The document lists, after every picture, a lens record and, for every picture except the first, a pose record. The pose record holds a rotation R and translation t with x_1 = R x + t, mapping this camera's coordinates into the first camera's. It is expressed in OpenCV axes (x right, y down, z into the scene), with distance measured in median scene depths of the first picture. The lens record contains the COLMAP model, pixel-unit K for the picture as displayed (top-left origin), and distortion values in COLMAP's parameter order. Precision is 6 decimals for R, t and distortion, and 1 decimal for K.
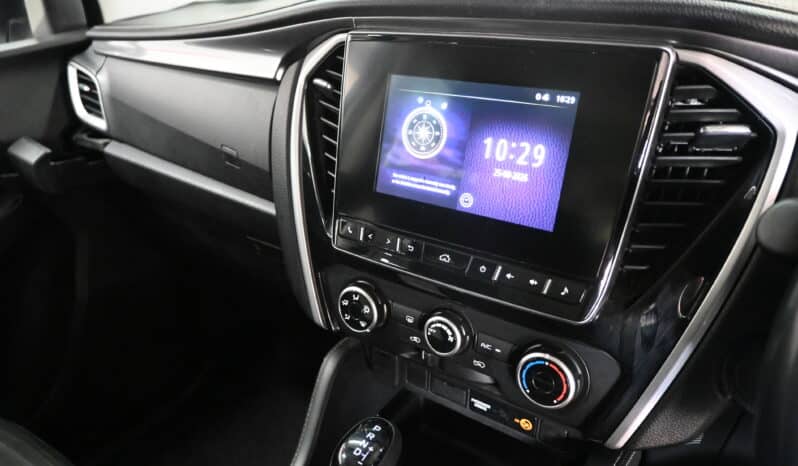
lens RADIAL K [[547.8, 0, 414.8], [0, 547.8, 235.2], [0, 0, 1]] dist [0.001028, -0.000626]
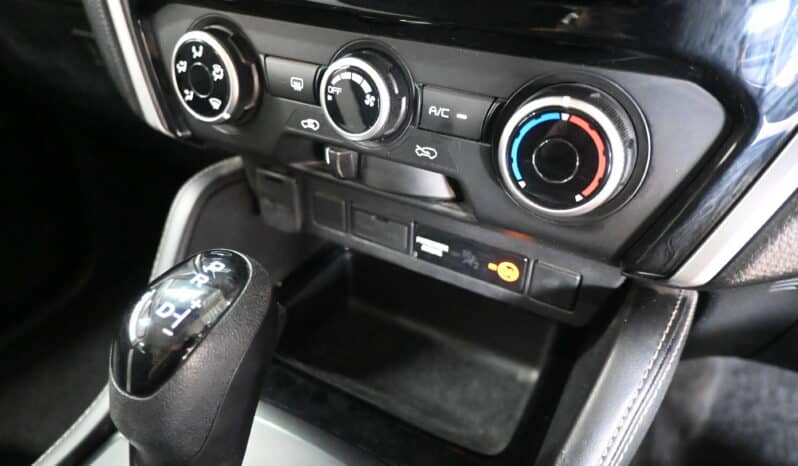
lens RADIAL K [[547.8, 0, 414.8], [0, 547.8, 235.2], [0, 0, 1]] dist [0.001028, -0.000626]
pose [[0.996769, -0.029077, 0.074875, 0.057963], [0.016969, 0.987366, 0.157546, 0.206338], [-0.078510, -0.155766, 0.984669, 0.420124]]
